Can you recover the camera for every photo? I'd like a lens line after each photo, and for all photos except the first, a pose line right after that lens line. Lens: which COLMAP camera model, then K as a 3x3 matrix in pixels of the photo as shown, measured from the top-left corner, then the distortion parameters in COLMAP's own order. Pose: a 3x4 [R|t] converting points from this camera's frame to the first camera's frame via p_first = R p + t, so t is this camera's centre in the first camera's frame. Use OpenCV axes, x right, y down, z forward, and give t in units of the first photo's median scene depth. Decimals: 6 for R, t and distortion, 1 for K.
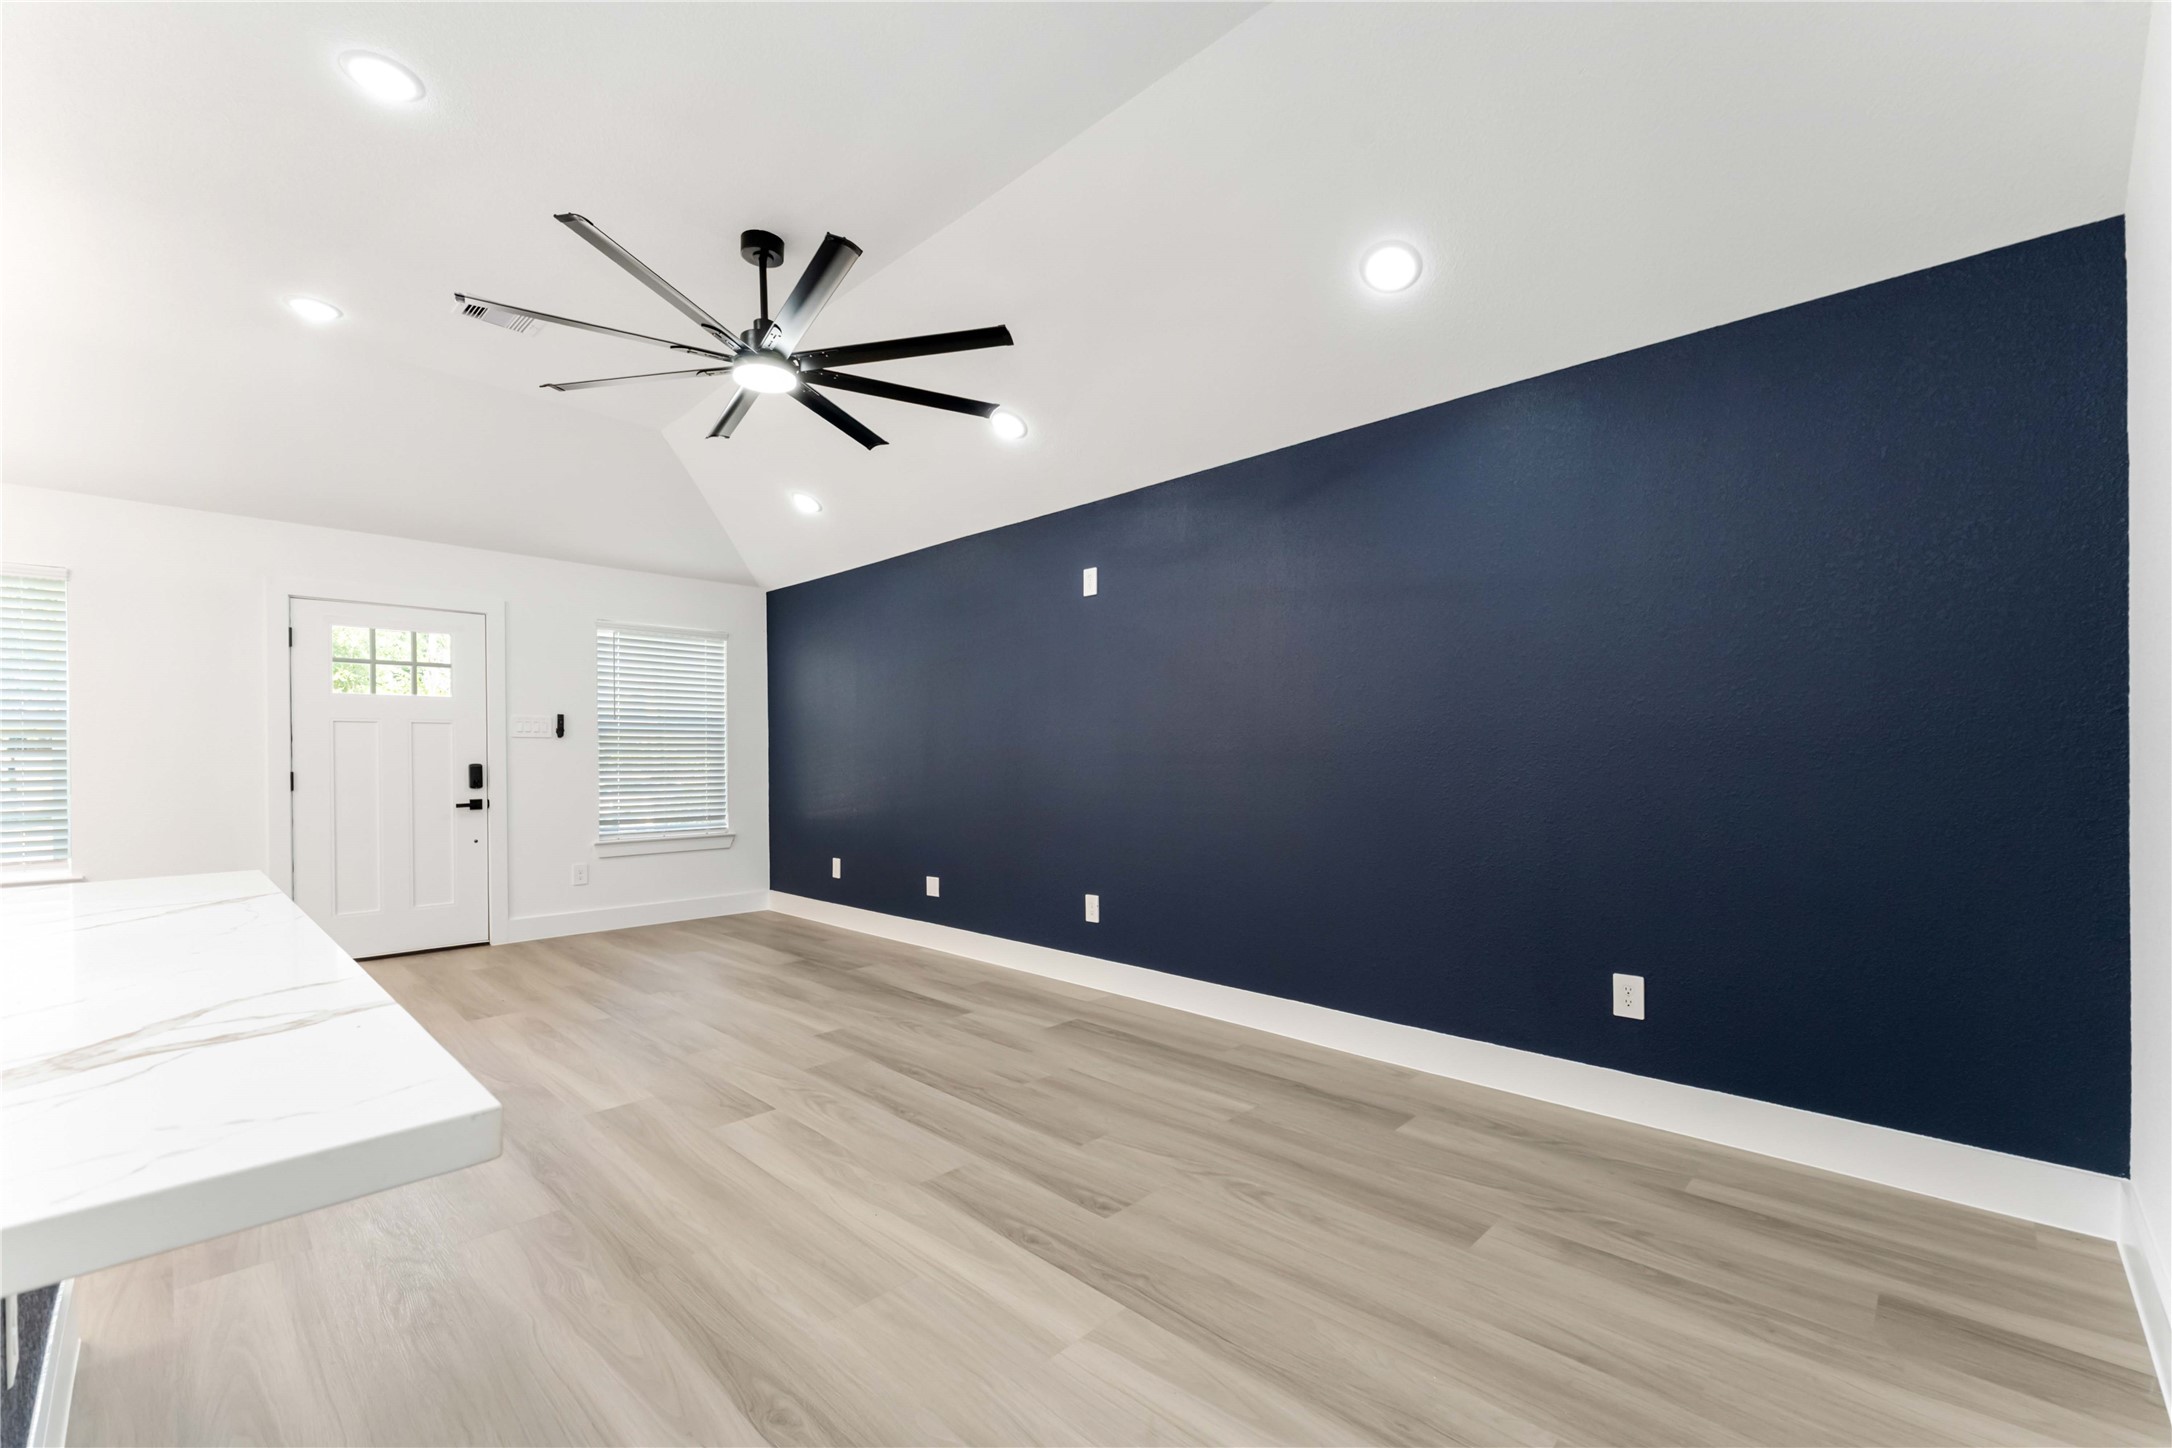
lens RADIAL K [[897.0, 0, 1085.5], [0, 897.0, 769.4], [0, 0, 1]] dist [0.001589, -0.000970]
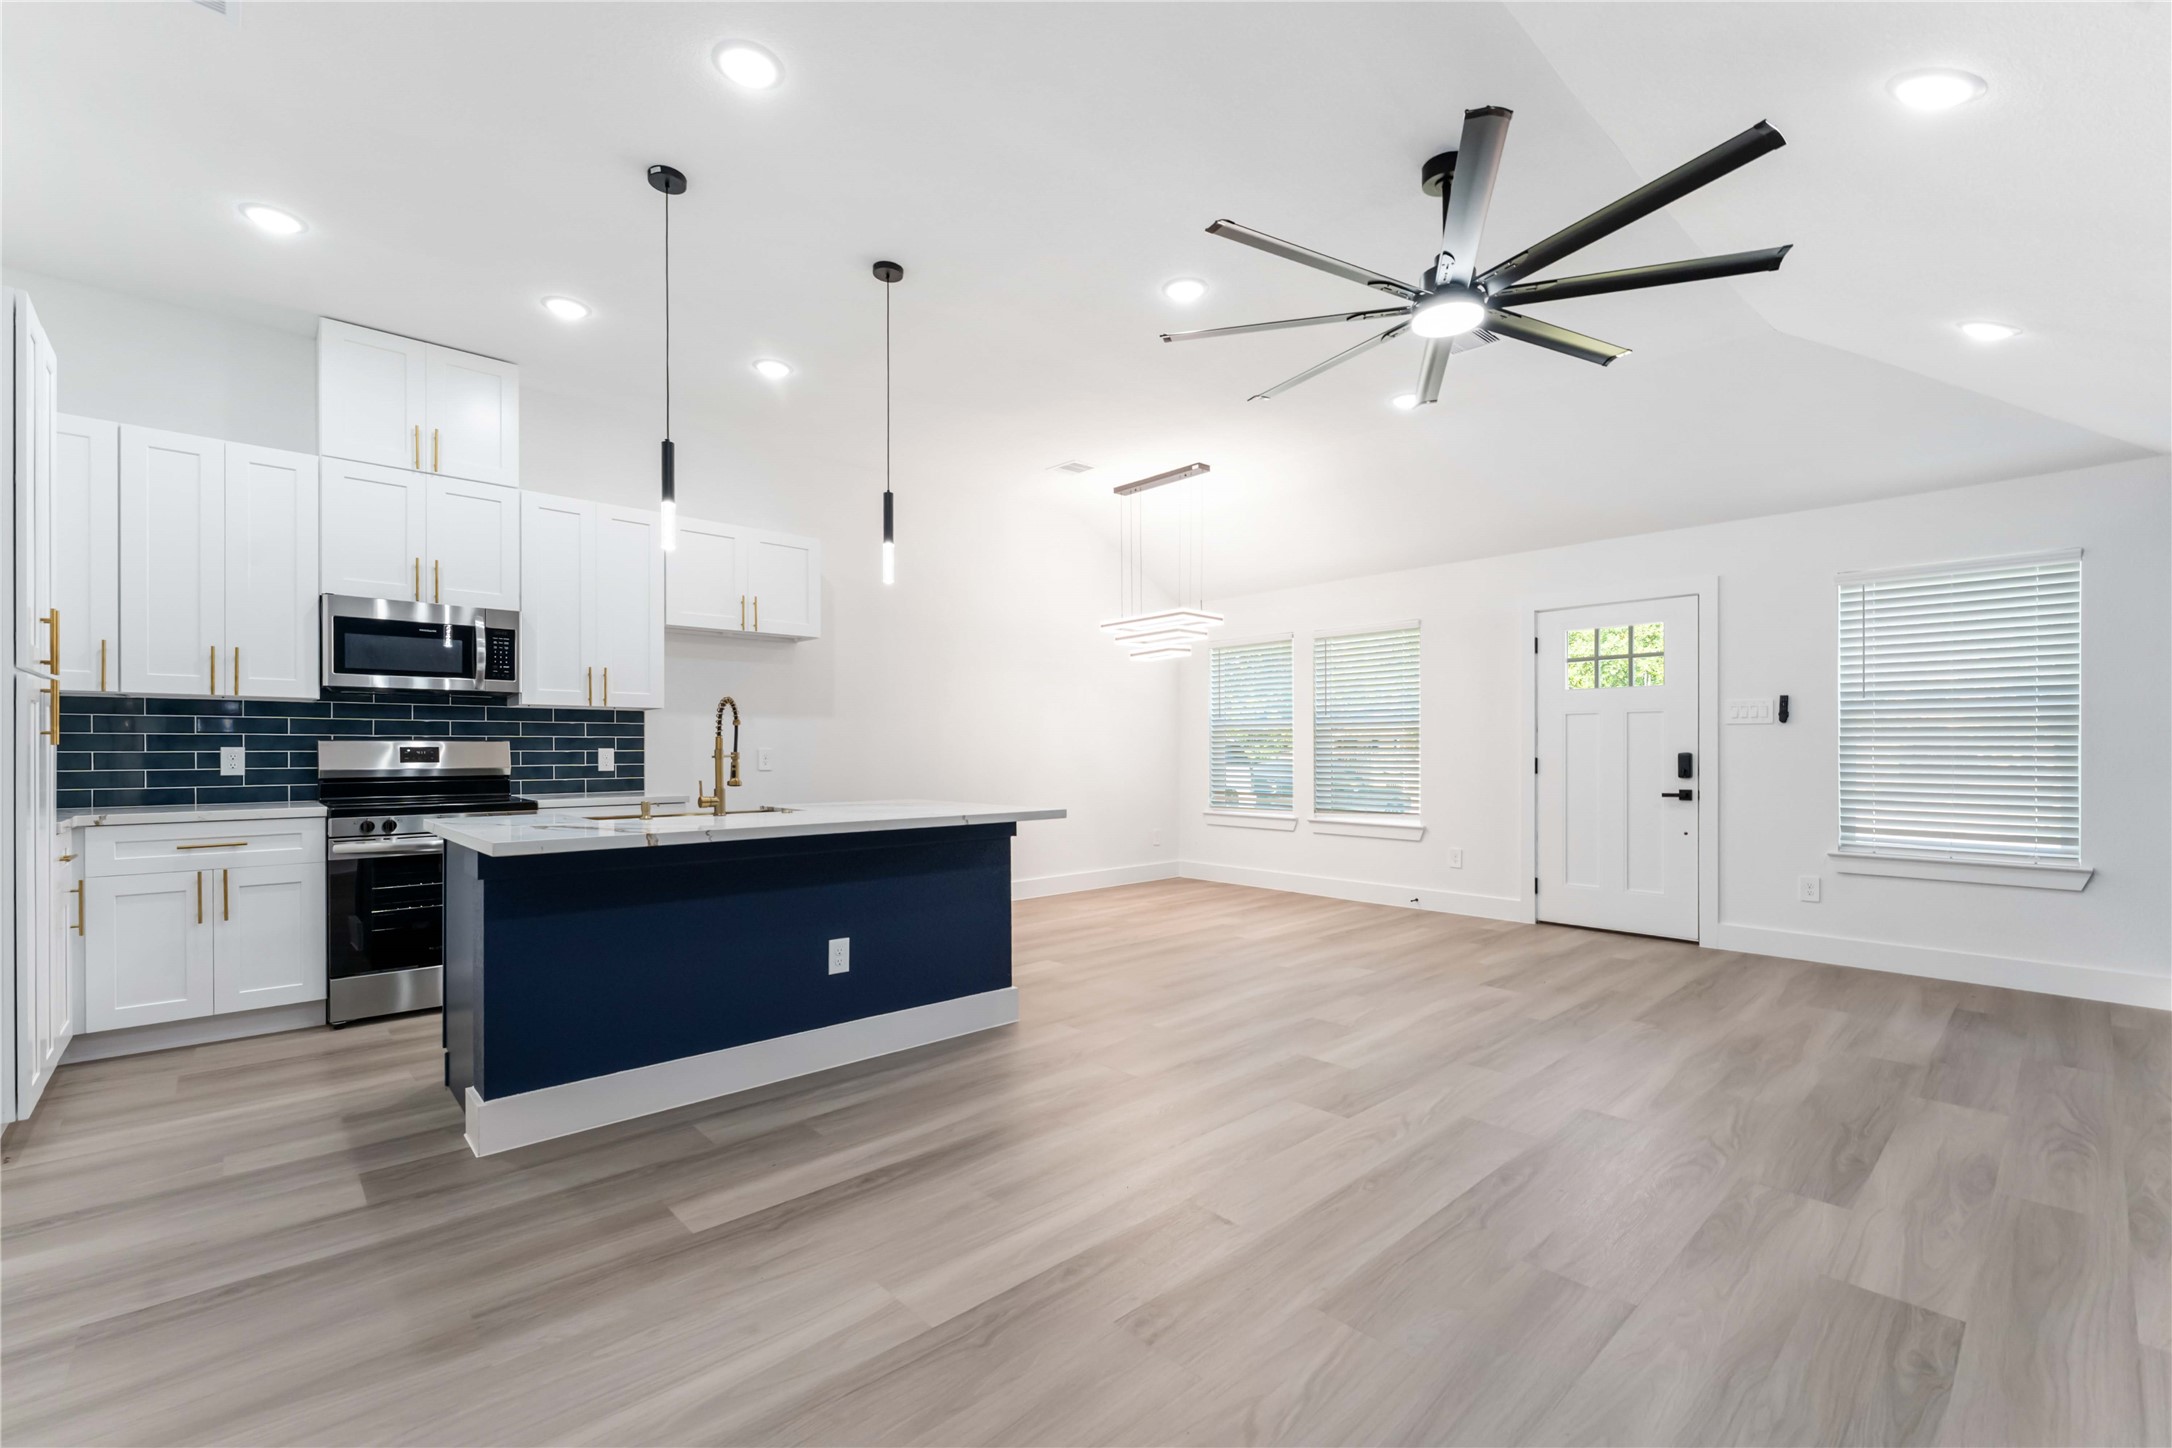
lens RADIAL K [[897.0, 0, 1073.8], [0, 897.0, 775.9], [0, 0, 1]] dist [0.001589, -0.000970]
pose [[-0.067132, 0.035797, -0.997102, 0.544415], [-0.012940, 0.999241, 0.036745, -0.013821], [0.997660, 0.015370, -0.066617, 0.683295]]
